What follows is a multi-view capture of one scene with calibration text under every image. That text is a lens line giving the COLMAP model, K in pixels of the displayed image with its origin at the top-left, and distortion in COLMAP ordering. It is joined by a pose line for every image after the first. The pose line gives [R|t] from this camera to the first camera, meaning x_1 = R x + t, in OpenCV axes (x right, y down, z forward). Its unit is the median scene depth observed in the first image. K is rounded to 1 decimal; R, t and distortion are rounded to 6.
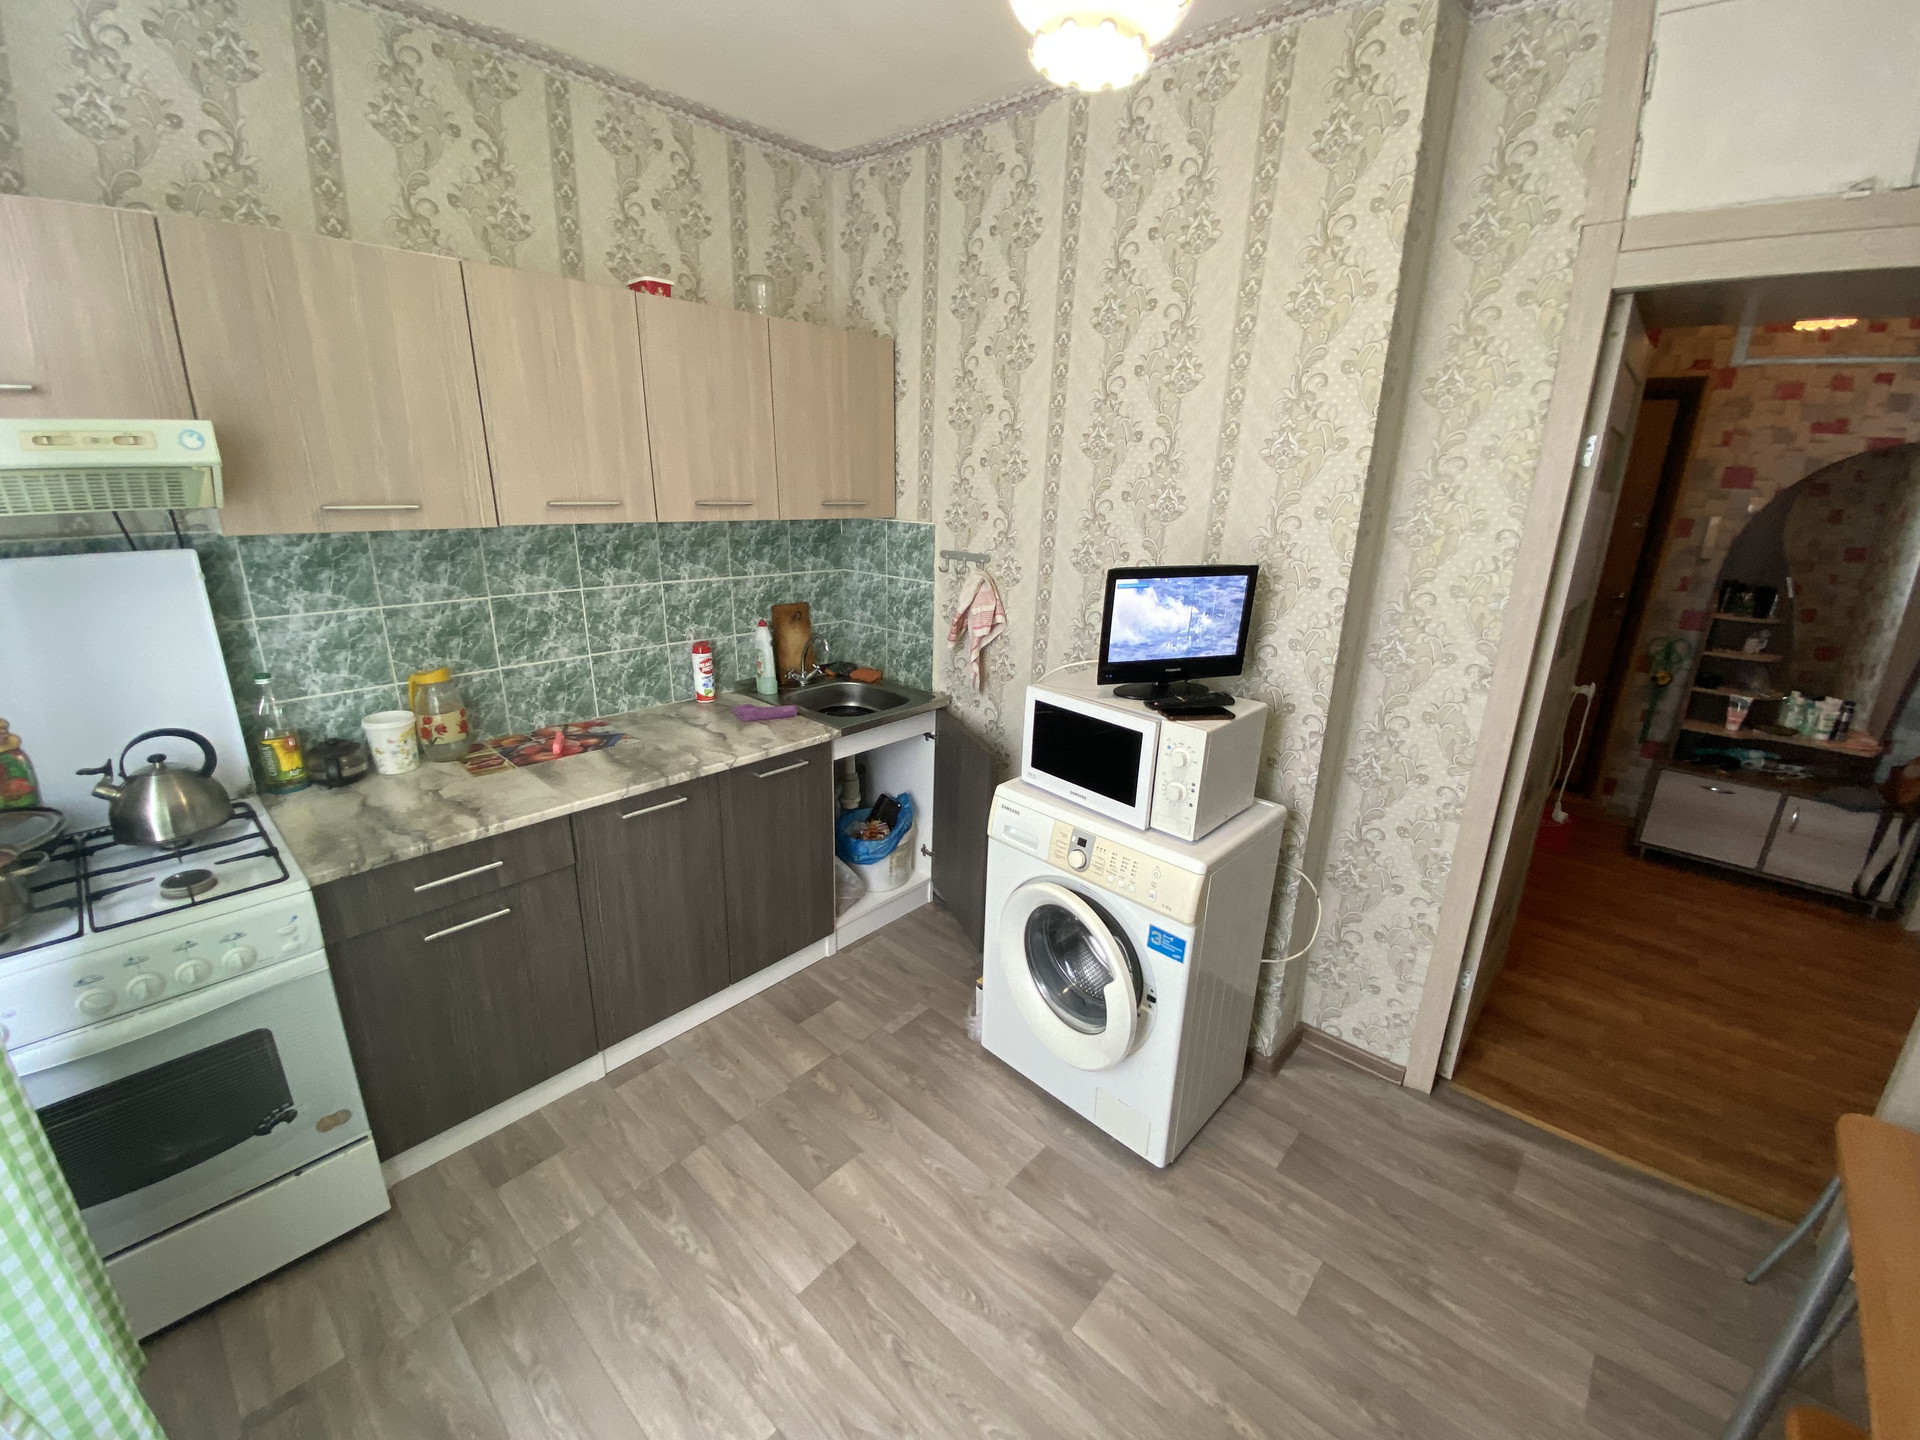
lens RADIAL K [[759.2, 0, 953.2], [0, 759.2, 729.3], [0, 0, 1]] dist [-0.019061, -0.007264]
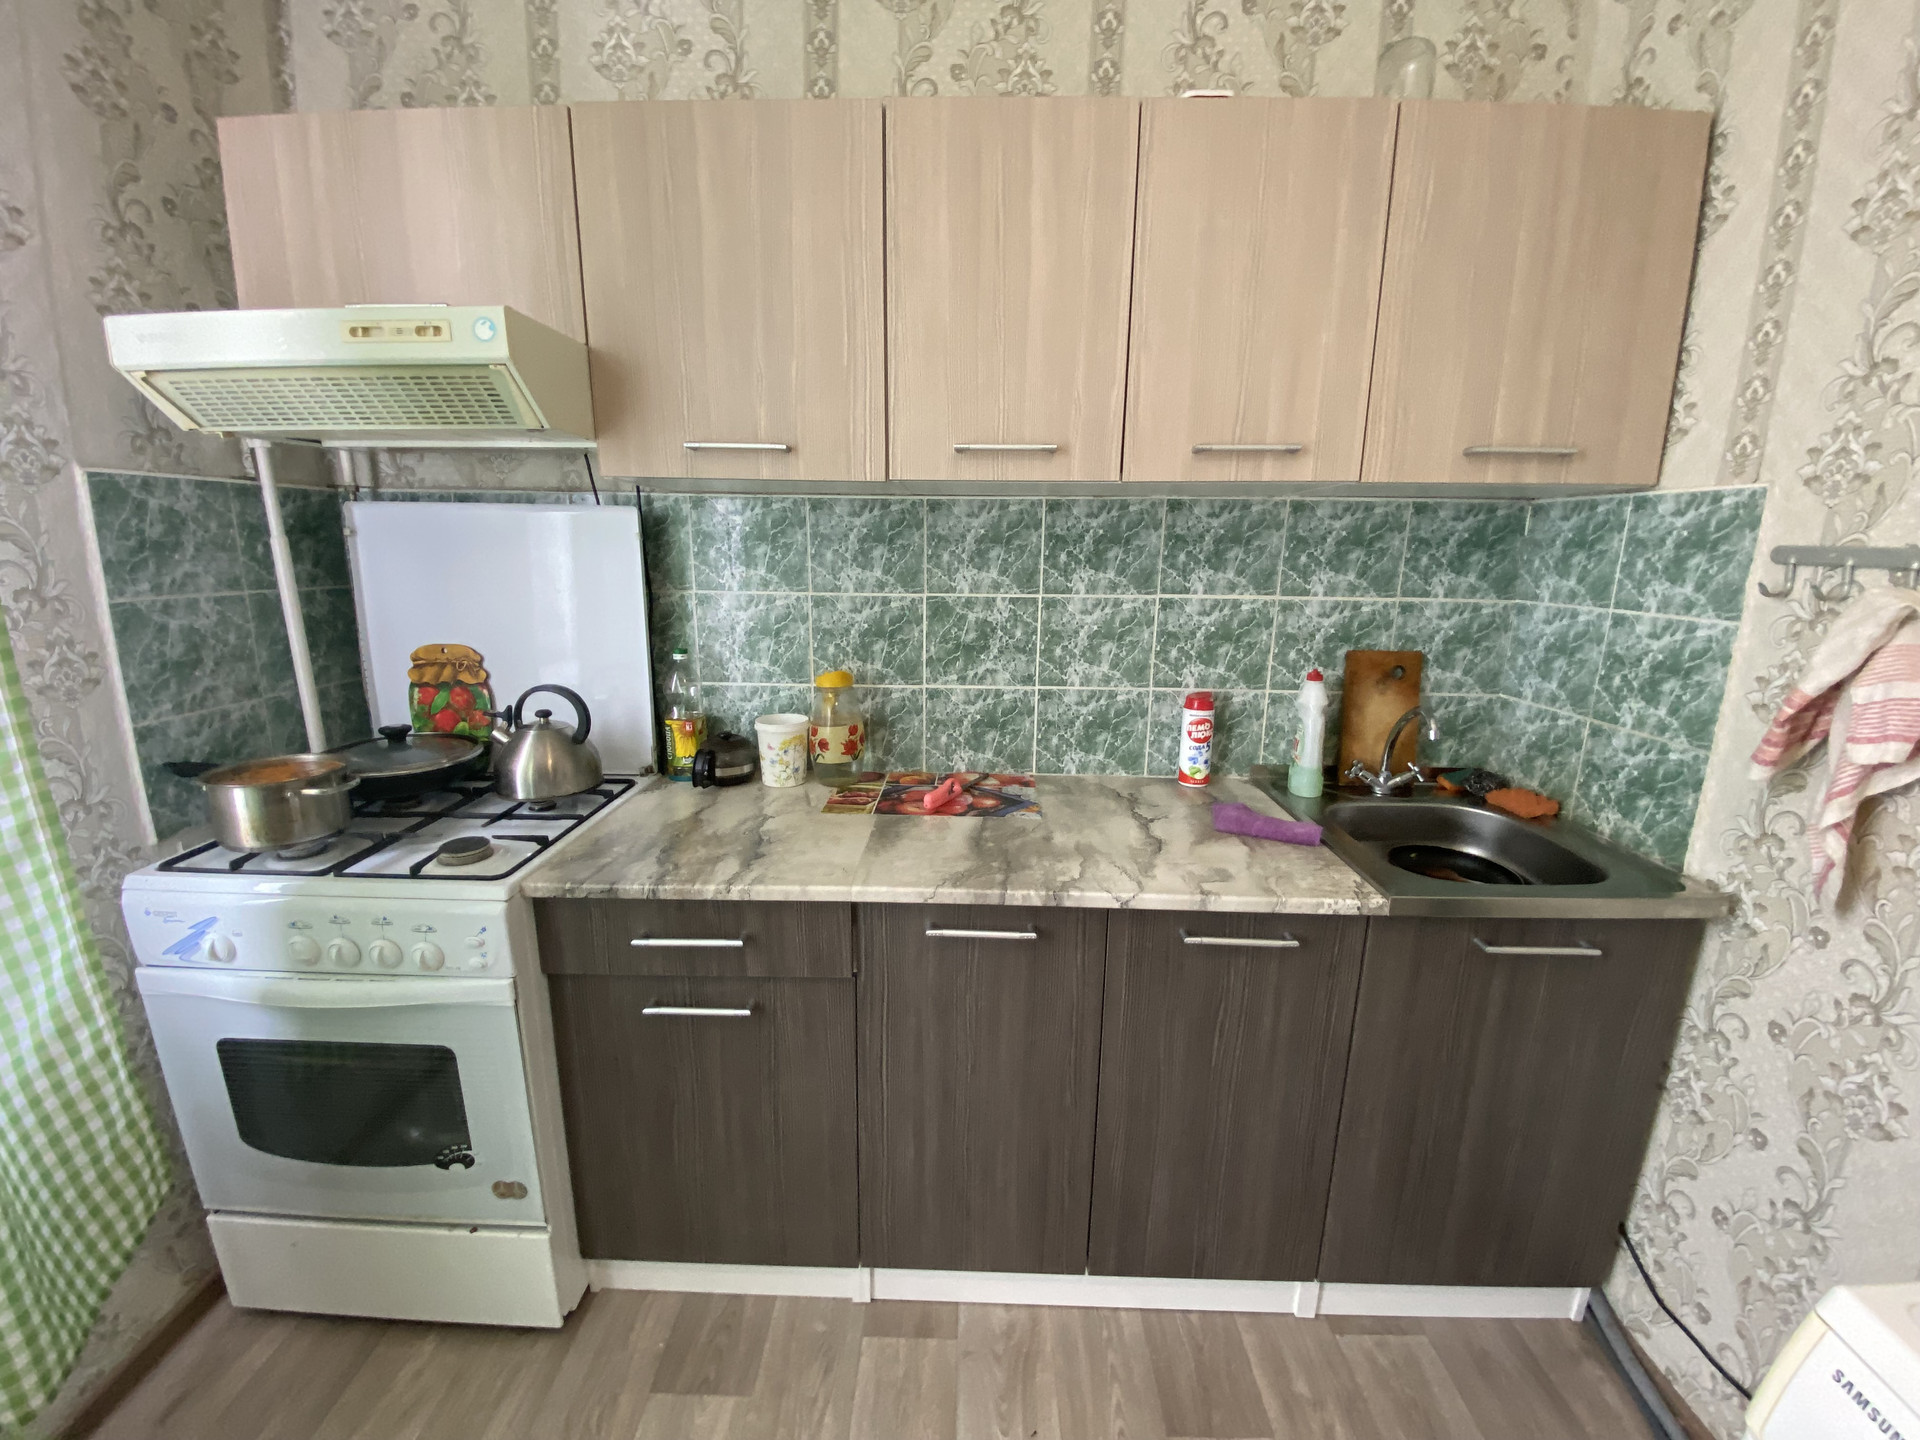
lens RADIAL K [[781.7, 0, 942.1], [0, 781.7, 721.5], [0, 0, 1]] dist [0.038133, -0.029391]
pose [[0.659880, 0.147206, -0.736810, 0.014609], [-0.227584, 0.973714, -0.009285, -0.039131], [0.716075, 0.173813, 0.676037, 0.442878]]
